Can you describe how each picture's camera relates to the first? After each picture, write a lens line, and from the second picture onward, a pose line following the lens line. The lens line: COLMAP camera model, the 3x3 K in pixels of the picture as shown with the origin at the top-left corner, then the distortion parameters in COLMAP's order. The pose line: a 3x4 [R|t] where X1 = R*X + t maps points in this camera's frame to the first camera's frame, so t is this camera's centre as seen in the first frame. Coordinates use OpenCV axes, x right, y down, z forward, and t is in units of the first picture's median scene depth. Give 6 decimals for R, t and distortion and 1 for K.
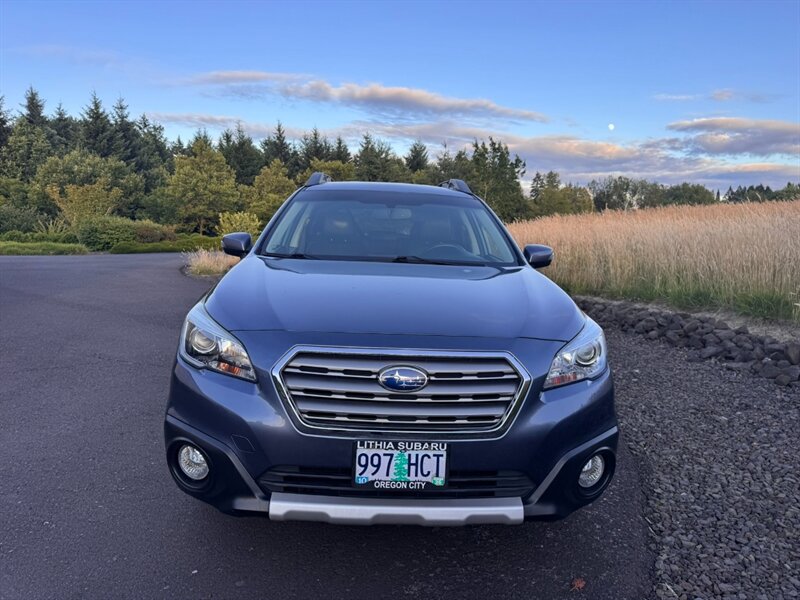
lens RADIAL K [[562.7, 0, 398.7], [0, 562.7, 296.4], [0, 0, 1]] dist [0.066644, -0.085330]
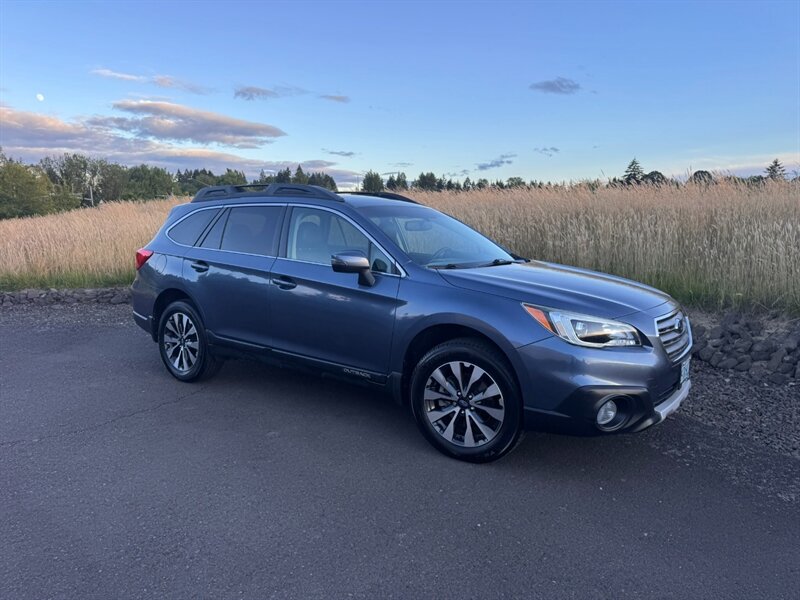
lens RADIAL K [[559.7, 0, 401.7], [0, 559.7, 300.2], [0, 0, 1]] dist [0.084378, -0.098473]
pose [[0.634854, -0.136077, 0.760555, -1.879727], [0.106248, 0.990392, 0.088511, -0.188113], [-0.765292, 0.024616, 0.643212, 0.490284]]
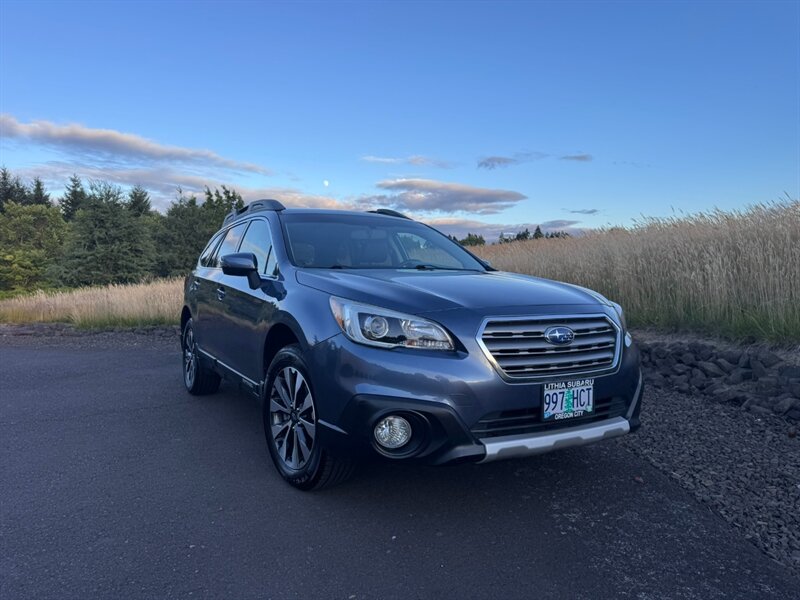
lens RADIAL K [[559.7, 0, 401.7], [0, 559.7, 300.2], [0, 0, 1]] dist [0.084378, -0.098473]
pose [[0.890638, -0.054171, 0.451476, -0.894406], [0.089758, 0.994287, -0.057767, 0.103020], [-0.445767, 0.091973, 0.890412, -0.026739]]
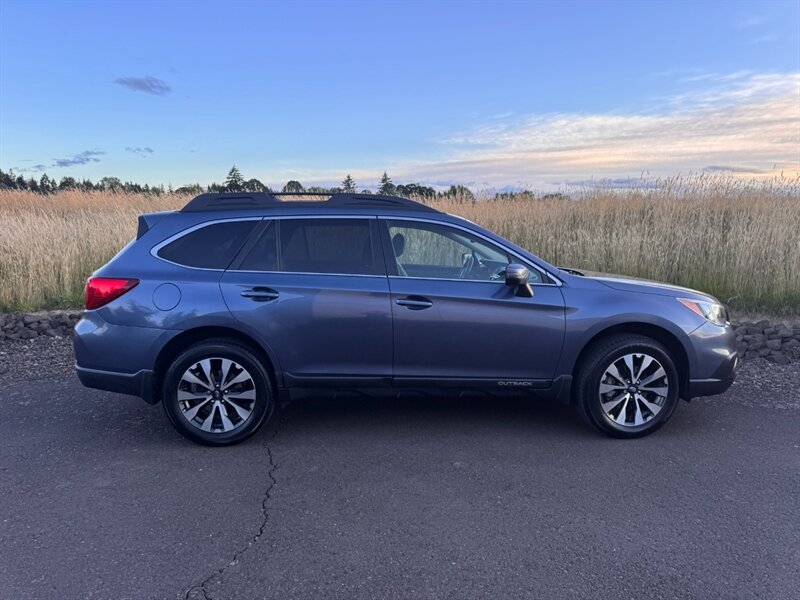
lens RADIAL K [[557.2, 0, 401.1], [0, 557.2, 298.9], [0, 0, 1]] dist [0.020693, -0.000580]
pose [[0.020457, -0.162007, 0.986577, -2.430534], [0.120853, 0.979949, 0.158413, -0.436391], [-0.992460, 0.115991, 0.039626, 2.168025]]
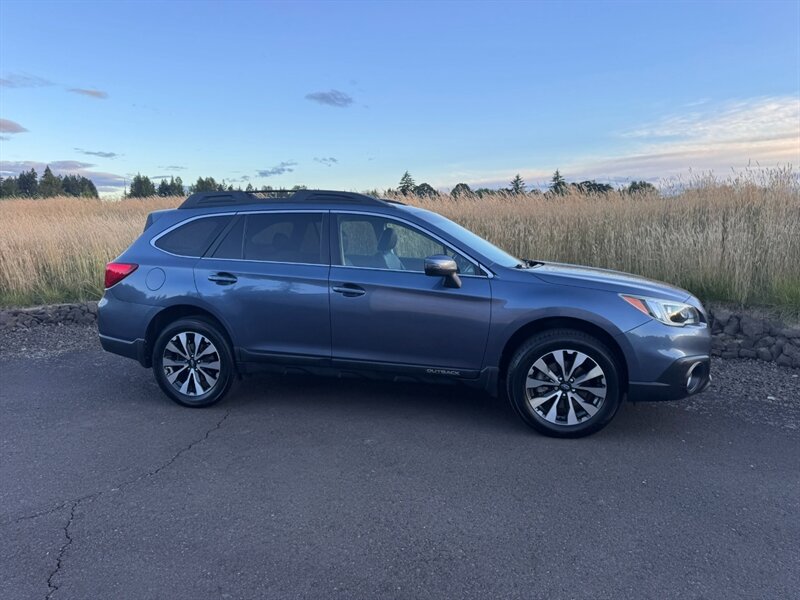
lens RADIAL K [[557.0, 0, 400.3], [0, 557.0, 304.5], [0, 0, 1]] dist [0.081776, -0.105718]
pose [[0.311261, -0.162027, 0.936410, -2.432823], [0.128652, 0.983472, 0.127406, -0.300870], [-0.941576, 0.080815, 0.326961, 1.342320]]
